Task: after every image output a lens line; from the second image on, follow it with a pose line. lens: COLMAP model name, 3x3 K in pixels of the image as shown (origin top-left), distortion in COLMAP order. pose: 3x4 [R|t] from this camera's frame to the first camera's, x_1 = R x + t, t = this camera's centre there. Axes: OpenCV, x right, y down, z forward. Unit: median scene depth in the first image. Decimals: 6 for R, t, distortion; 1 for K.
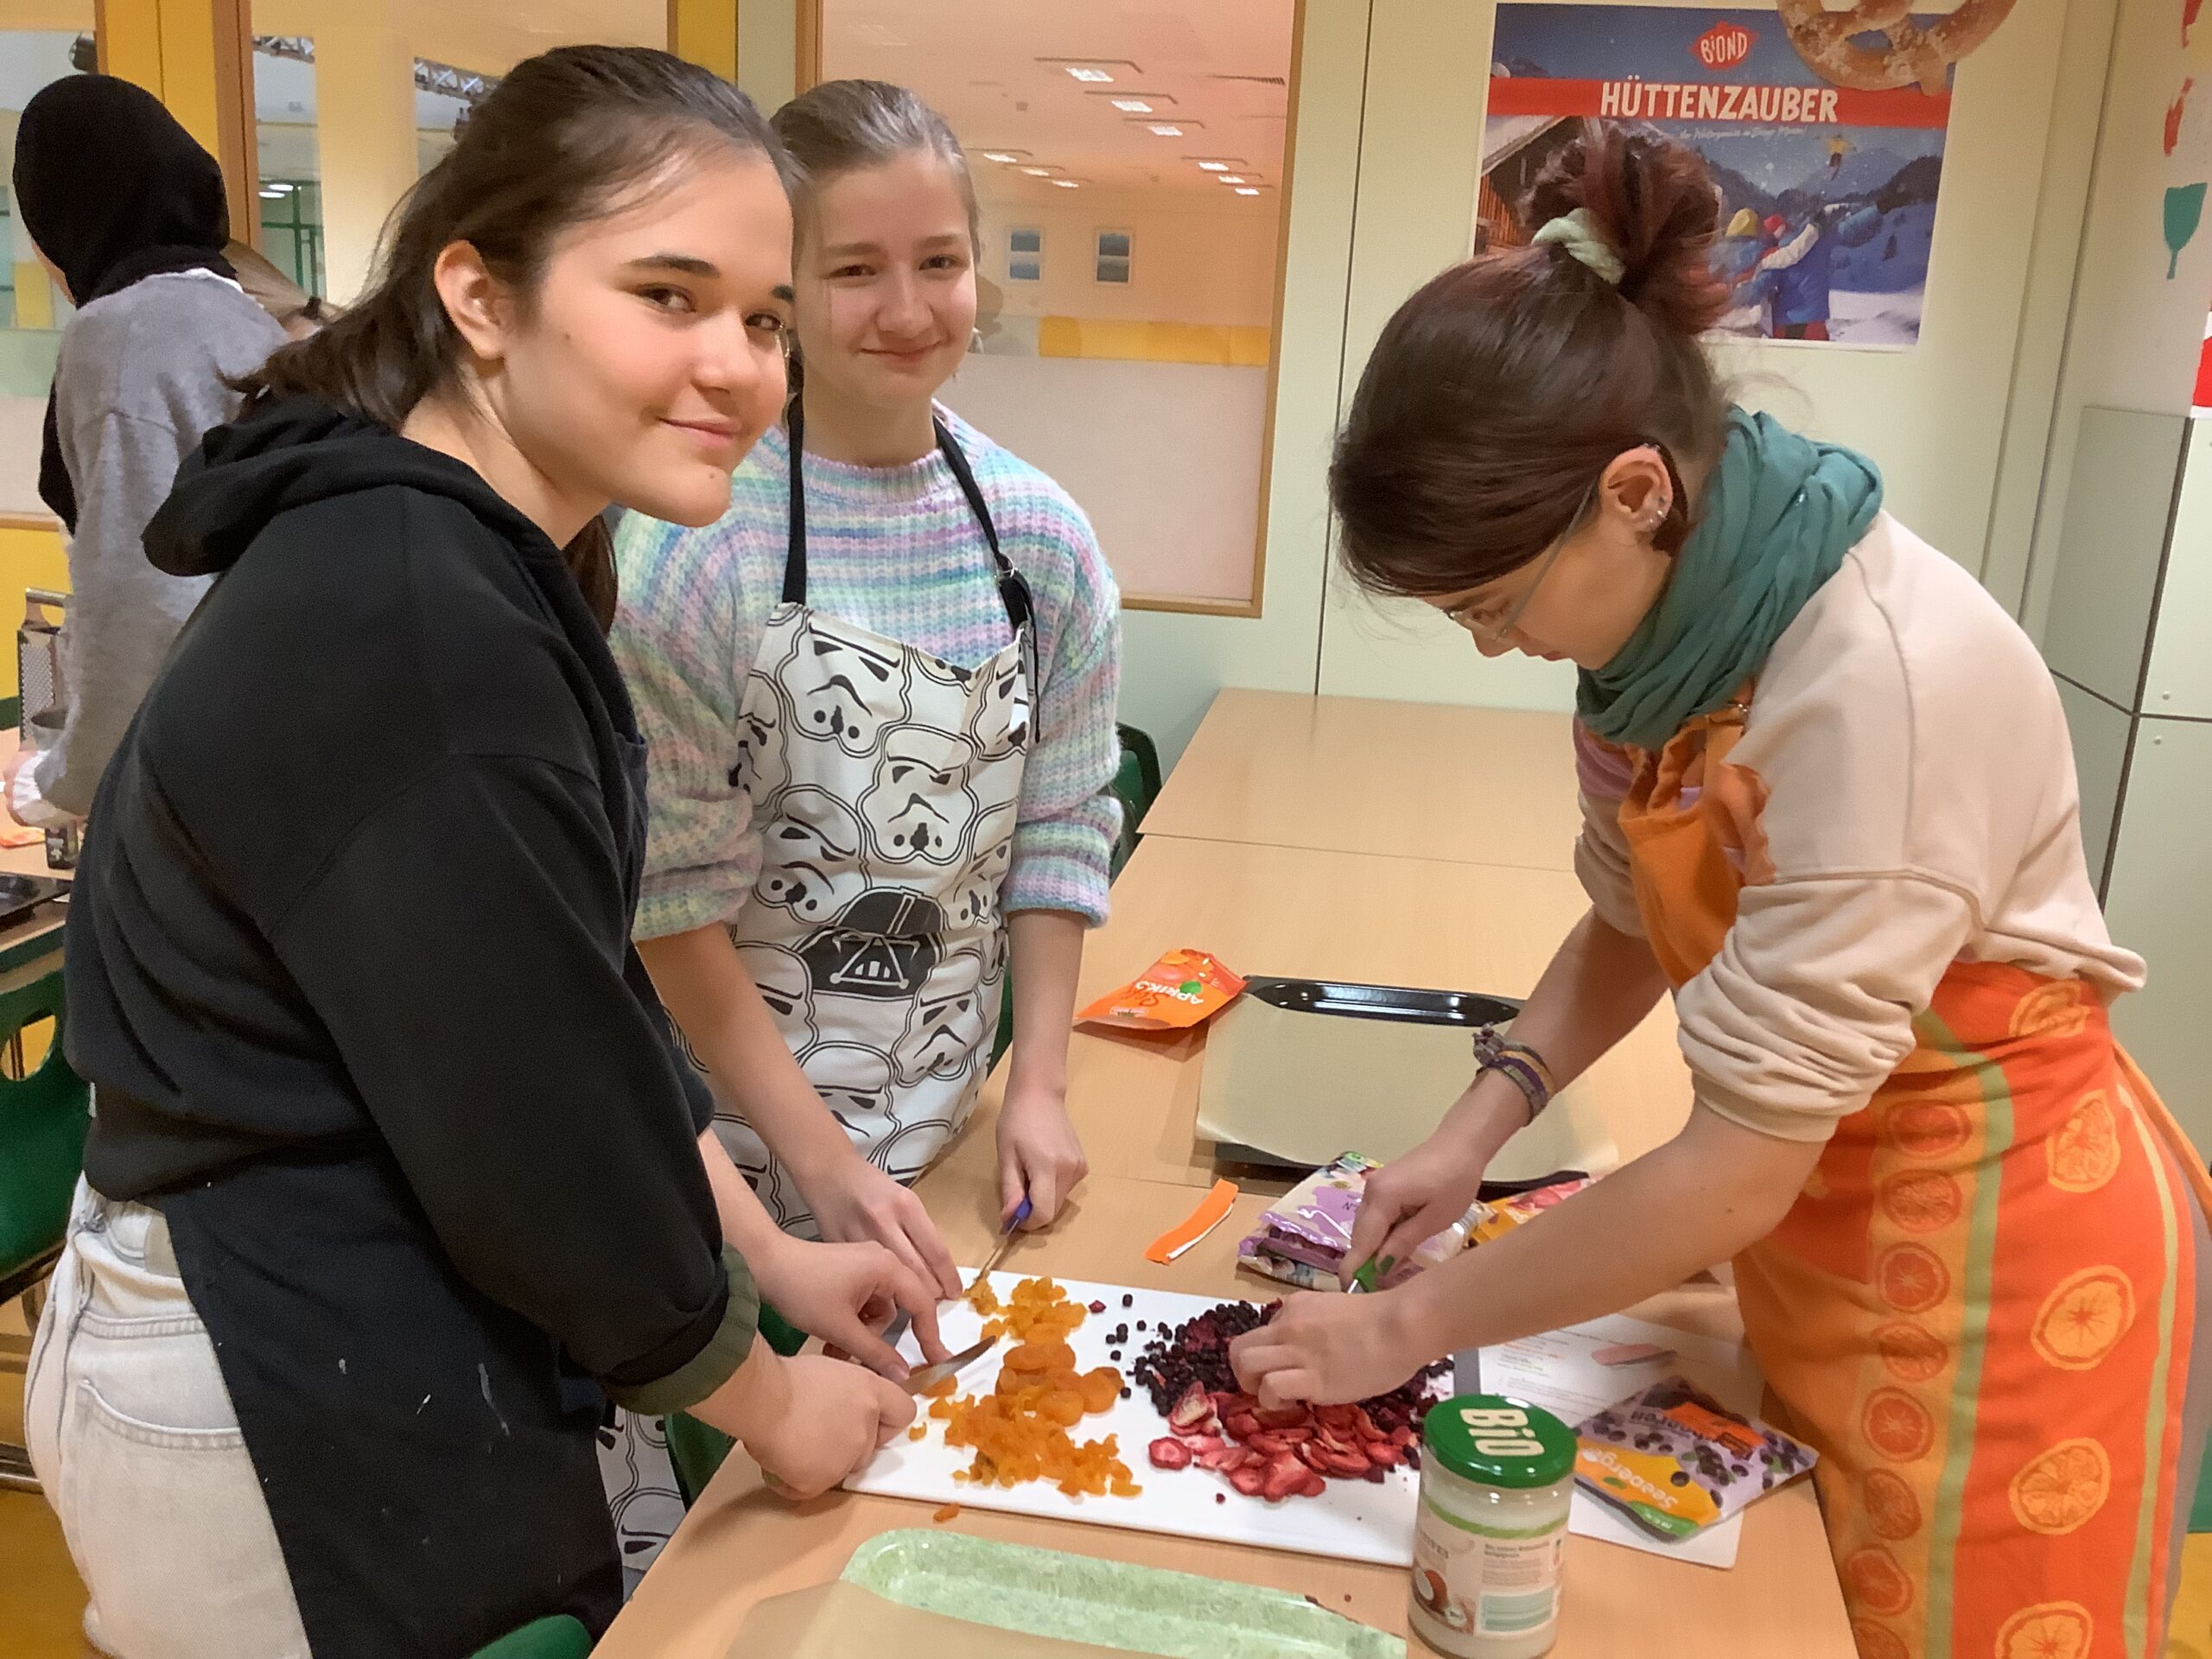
lens RADIAL K [[2031.1, 0, 1106.0], [0, 2031.1, 829.5], [0, 0, 1]] dist [0.003350, -0.016906]
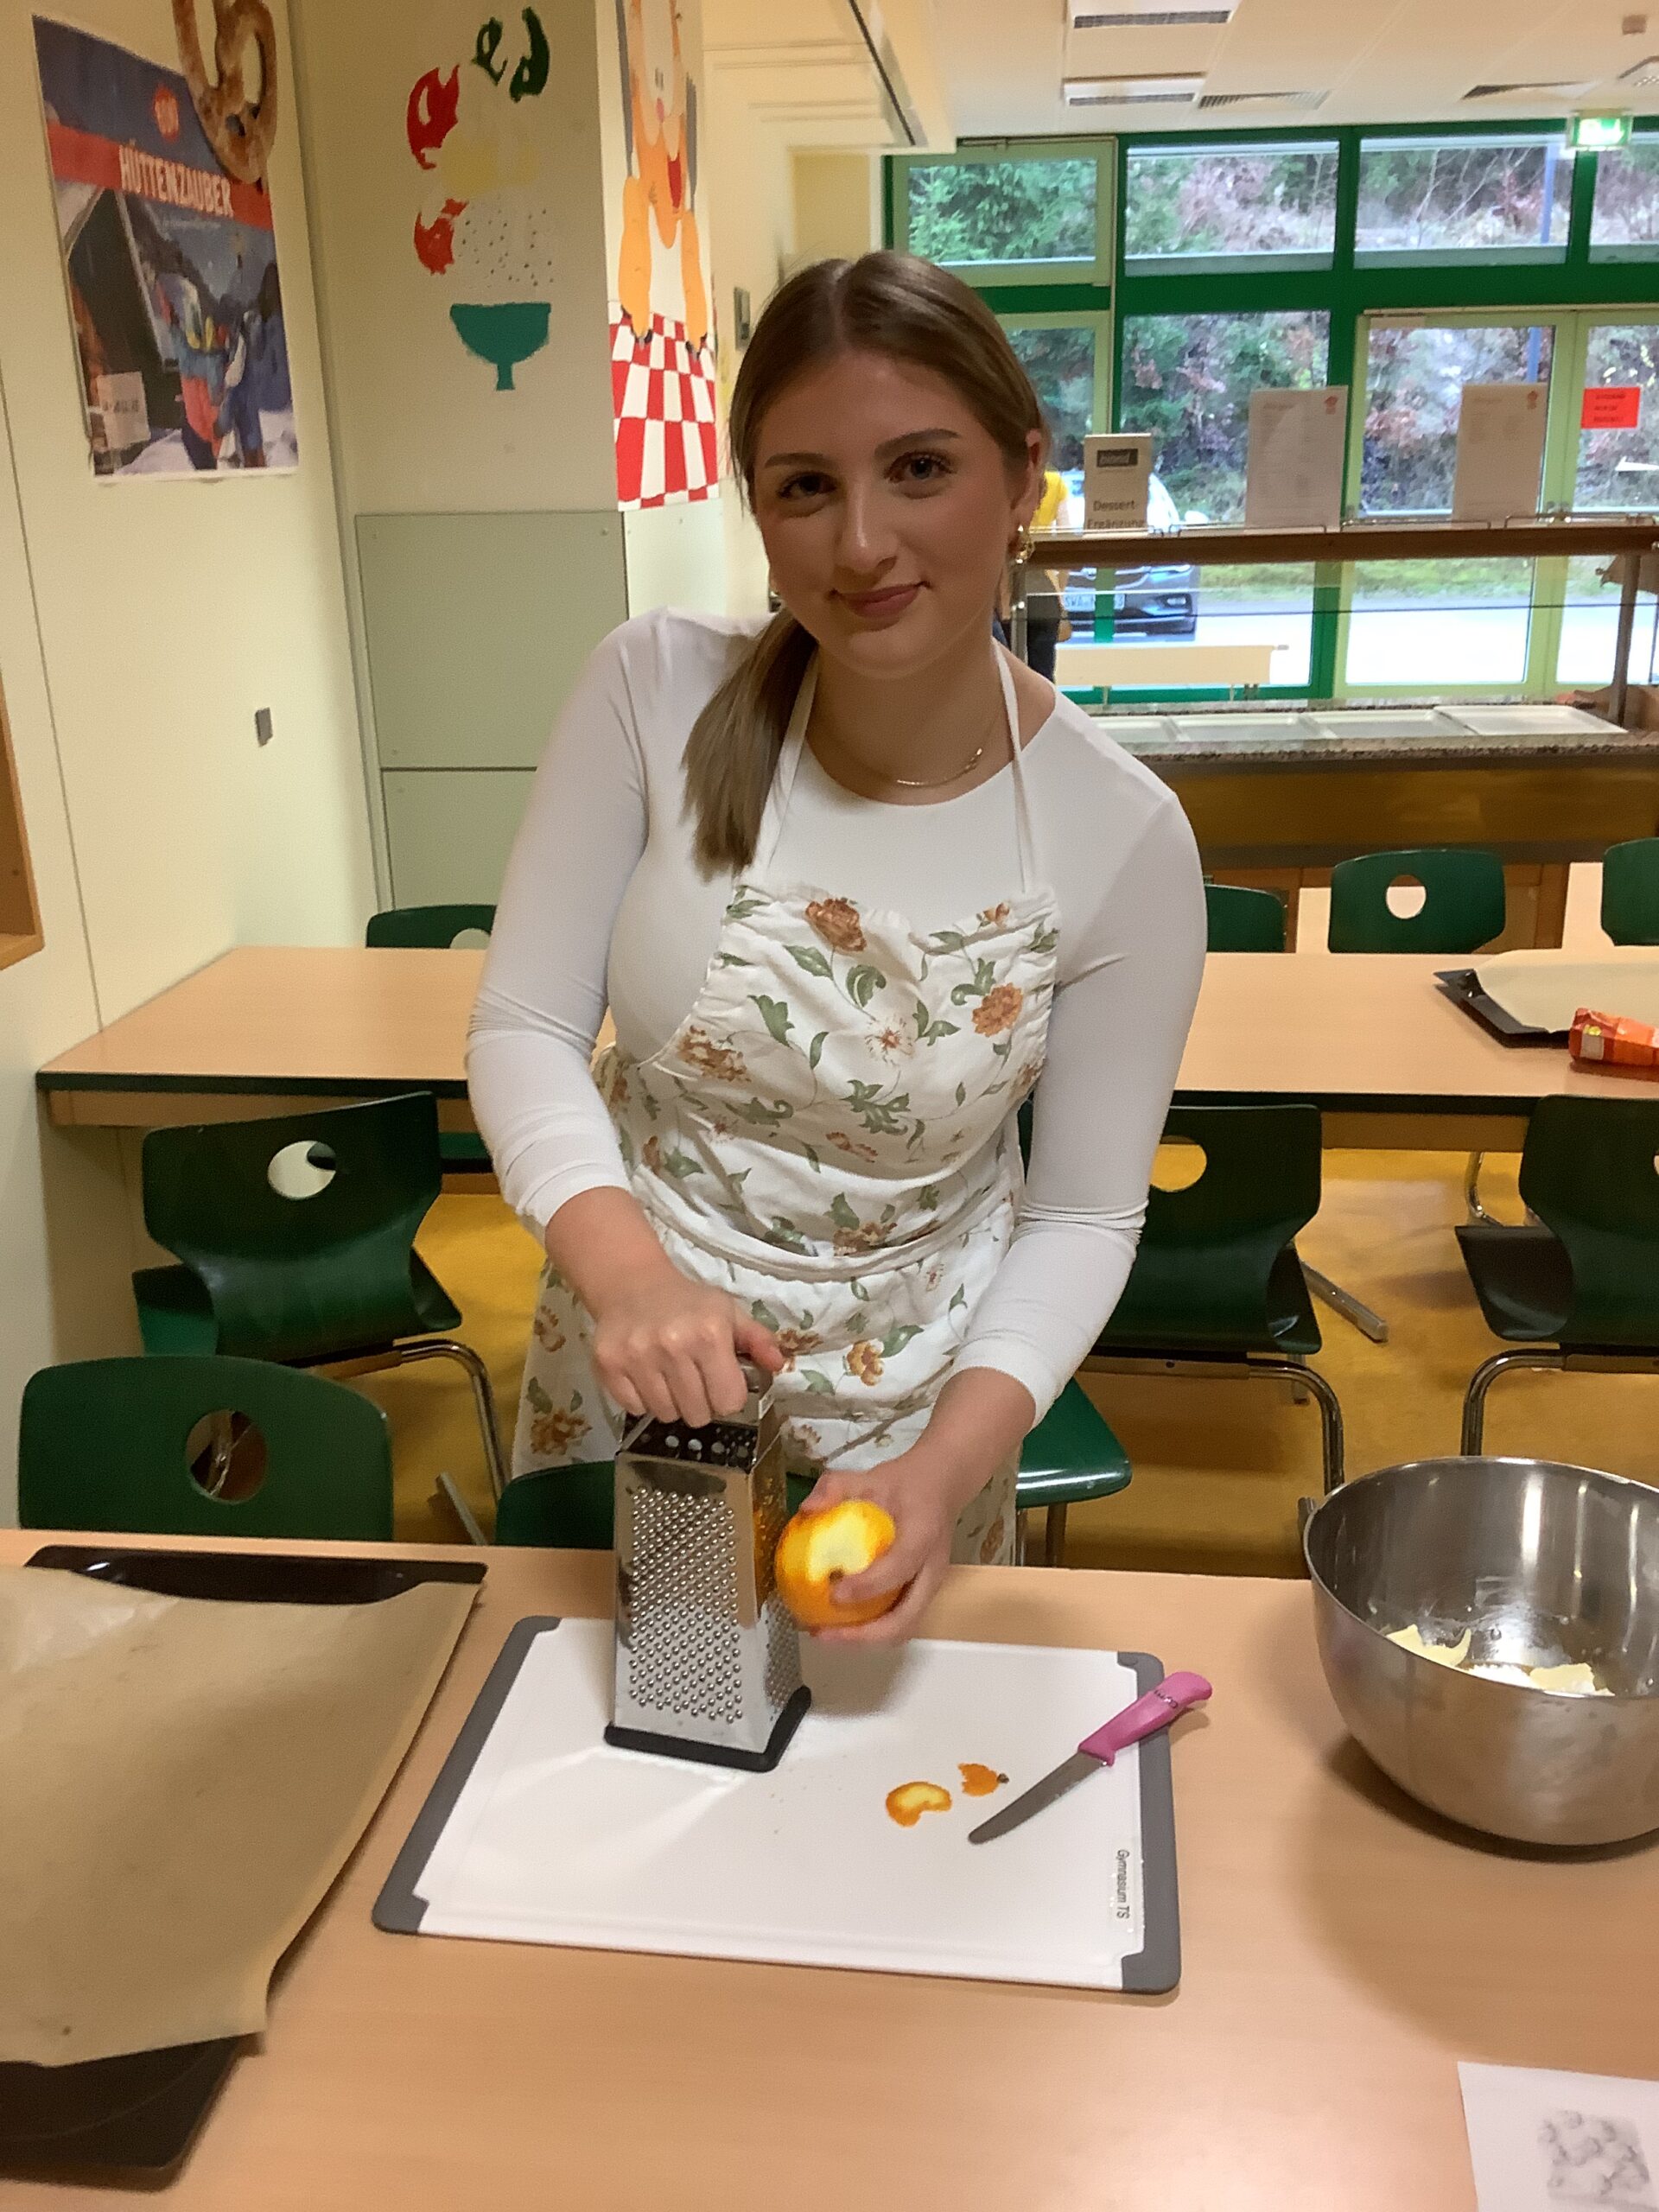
lens RADIAL K [[2002.0, 0, 829.5], [0, 2002.0, 1106.0], [0, 0, 1]] dist [0.124019, -0.264928]
pose [[-0.060466, -0.354731, 0.933011, -0.612907], [0.261095, 0.896557, 0.357792, -0.247271], [-0.963417, 0.265239, 0.038407, 0.811160]]
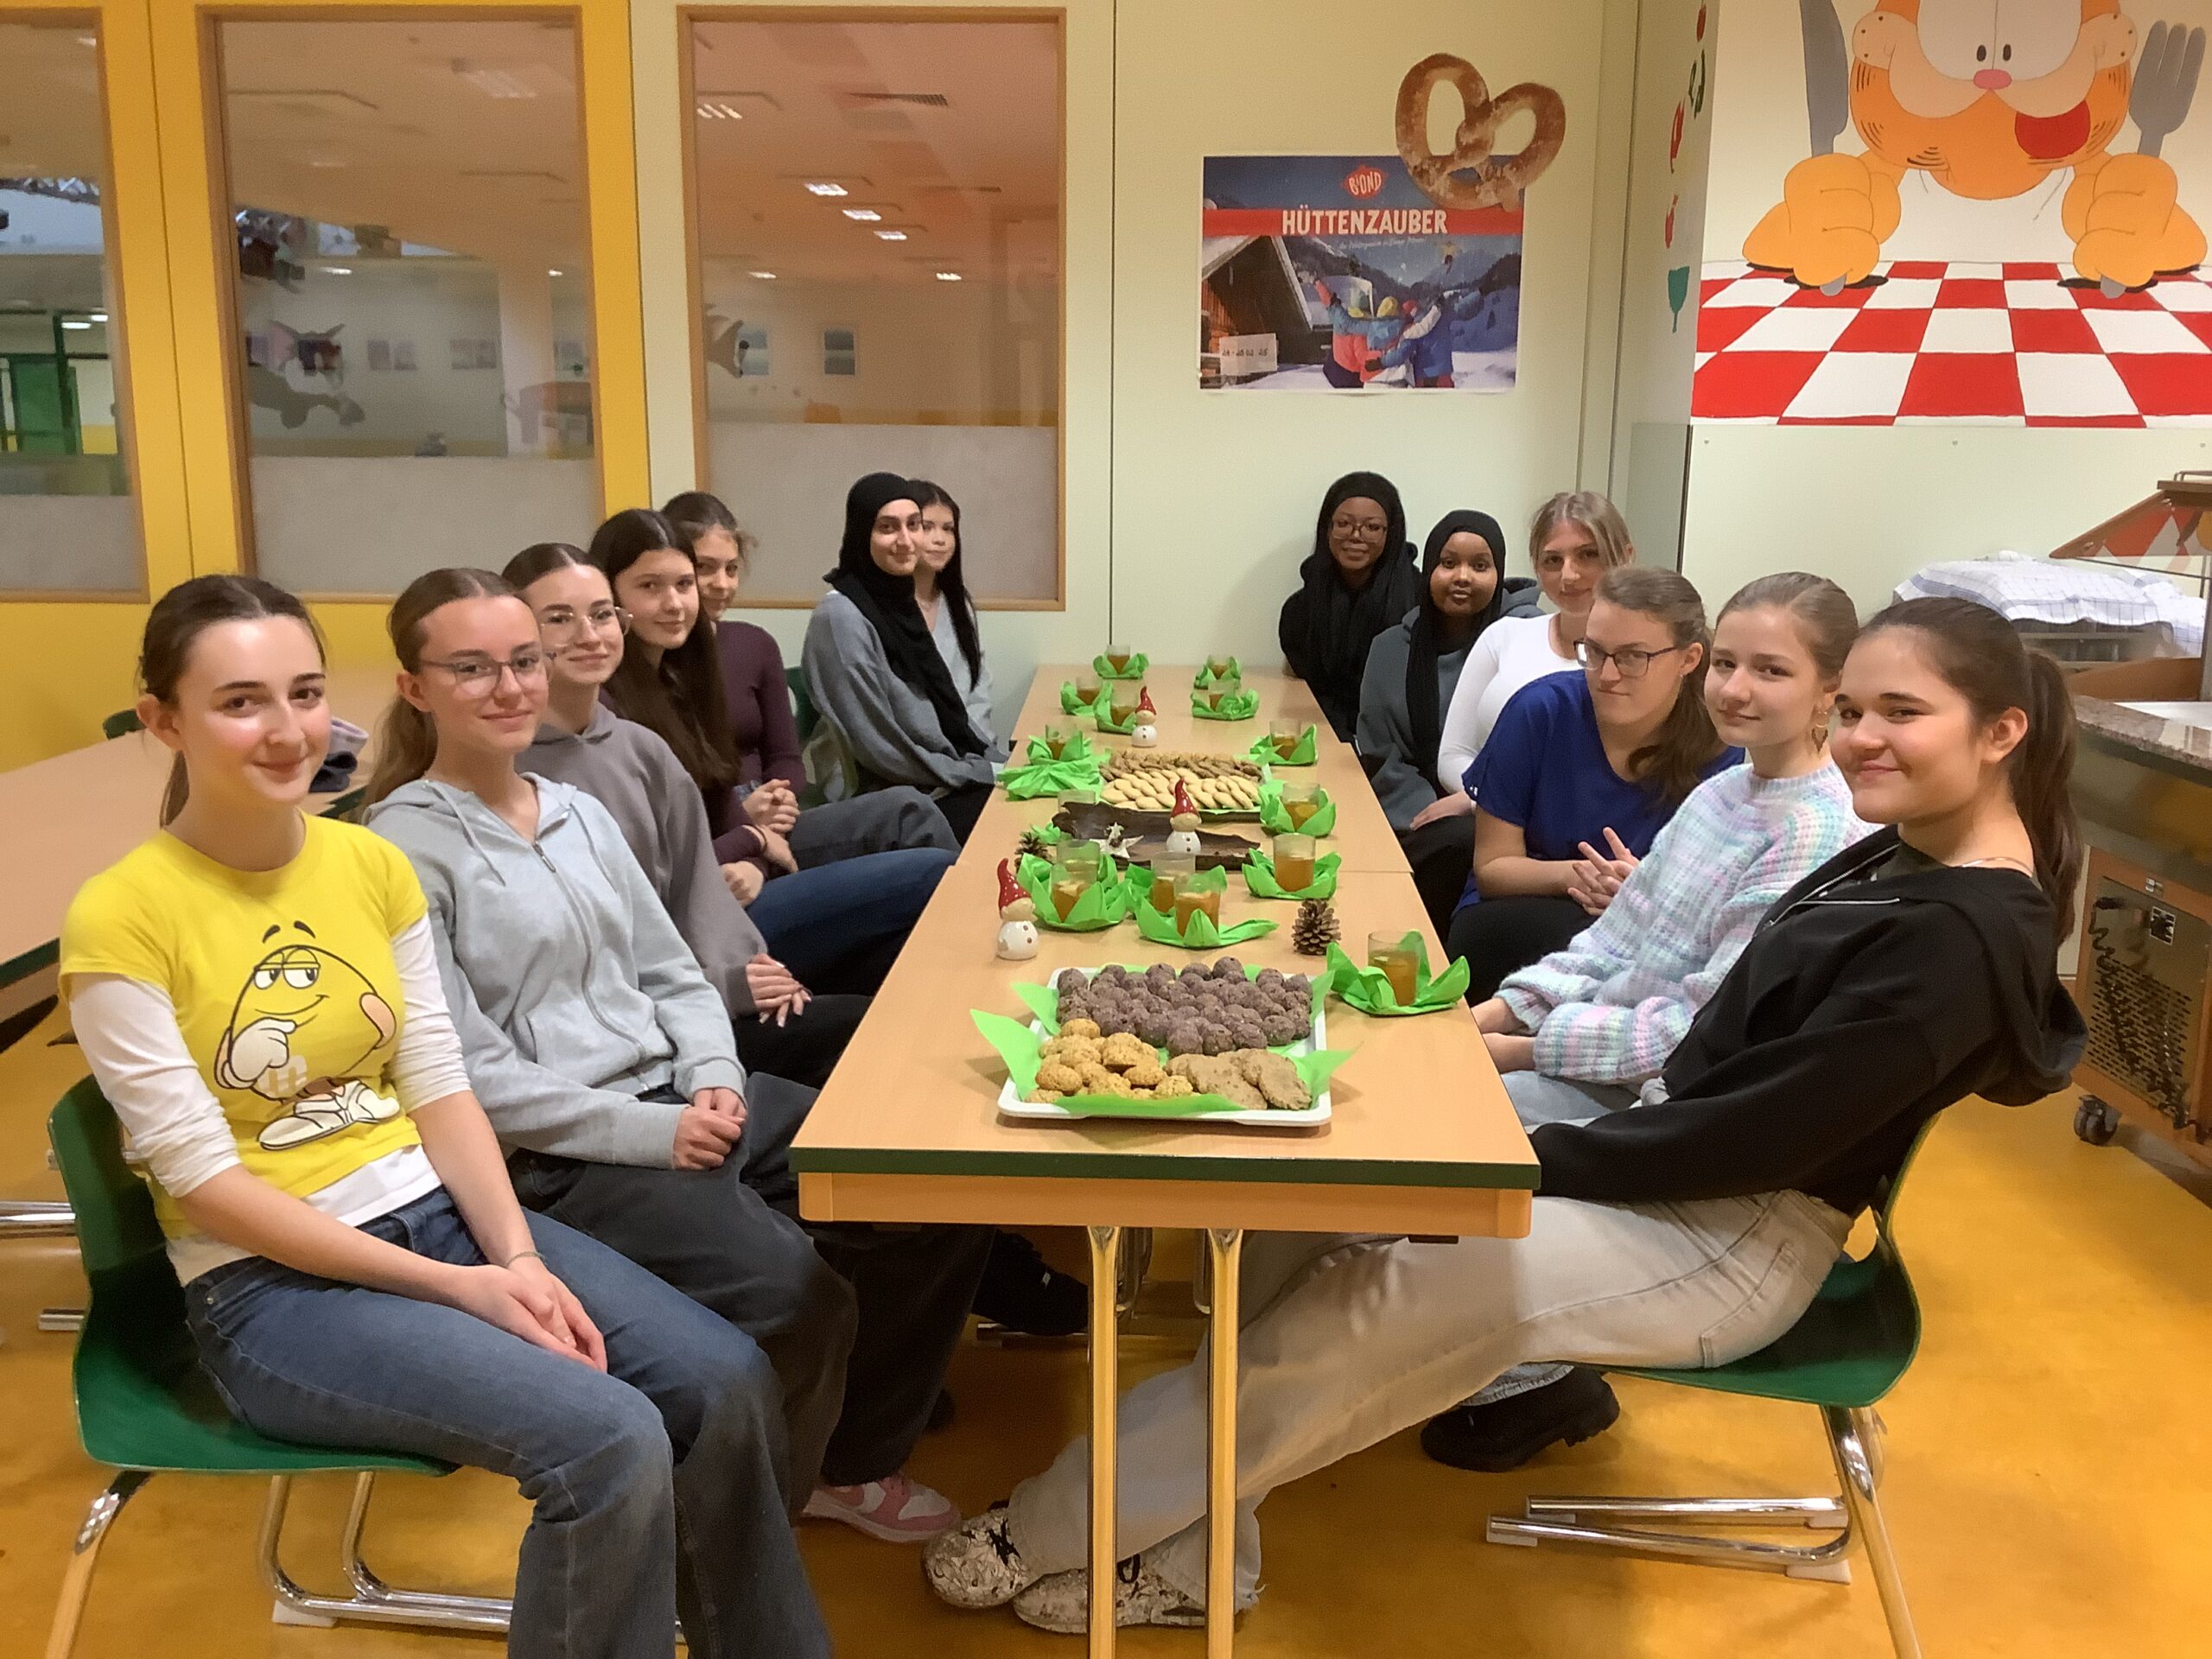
lens RADIAL K [[2002.0, 0, 1106.0], [0, 2002.0, 829.5], [0, 0, 1]] dist [0.124019, -0.264928]
pose [[0.988652, -0.073675, 0.130916, -0.088672], [0.078760, 0.996310, -0.034092, 0.093403], [-0.127921, 0.044016, 0.990807, -0.342789]]
